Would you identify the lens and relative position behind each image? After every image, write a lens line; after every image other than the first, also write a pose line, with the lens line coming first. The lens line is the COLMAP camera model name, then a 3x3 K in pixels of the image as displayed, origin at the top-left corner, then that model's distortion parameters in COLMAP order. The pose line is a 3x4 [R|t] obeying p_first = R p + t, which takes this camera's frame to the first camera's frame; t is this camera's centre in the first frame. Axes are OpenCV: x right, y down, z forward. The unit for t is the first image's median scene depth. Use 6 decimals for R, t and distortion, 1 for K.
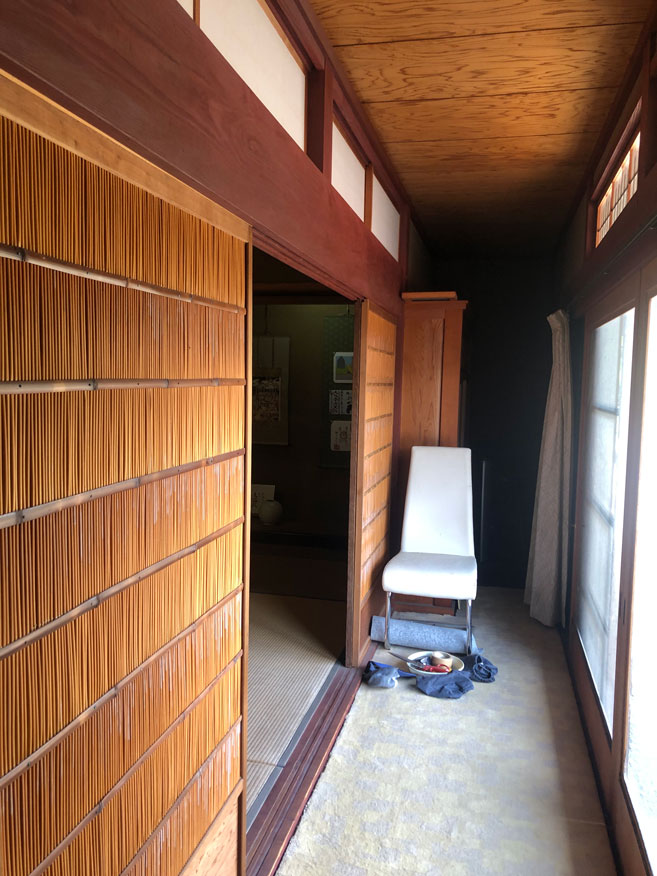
lens RADIAL K [[719.1, 0, 328.1], [0, 719.1, 439.9], [0, 0, 1]] dist [0.060951, -0.035138]
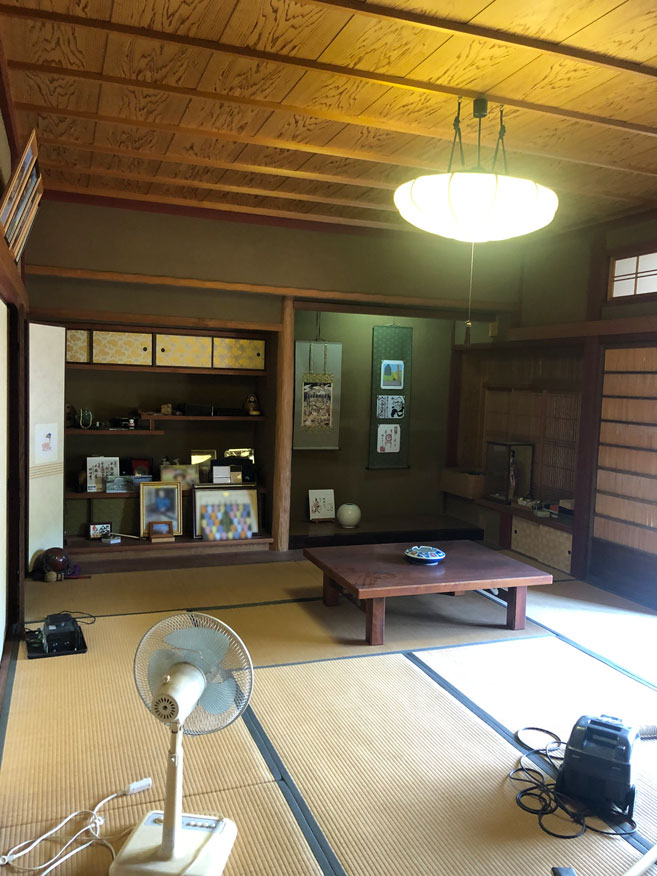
lens RADIAL K [[719.1, 0, 329.8], [0, 719.1, 434.8], [0, 0, 1]] dist [0.060951, -0.035138]
pose [[0.831947, -0.036234, 0.553671, -0.640945], [0.035248, 0.999301, 0.012433, -0.027276], [-0.553734, 0.009172, 0.832643, 0.159187]]
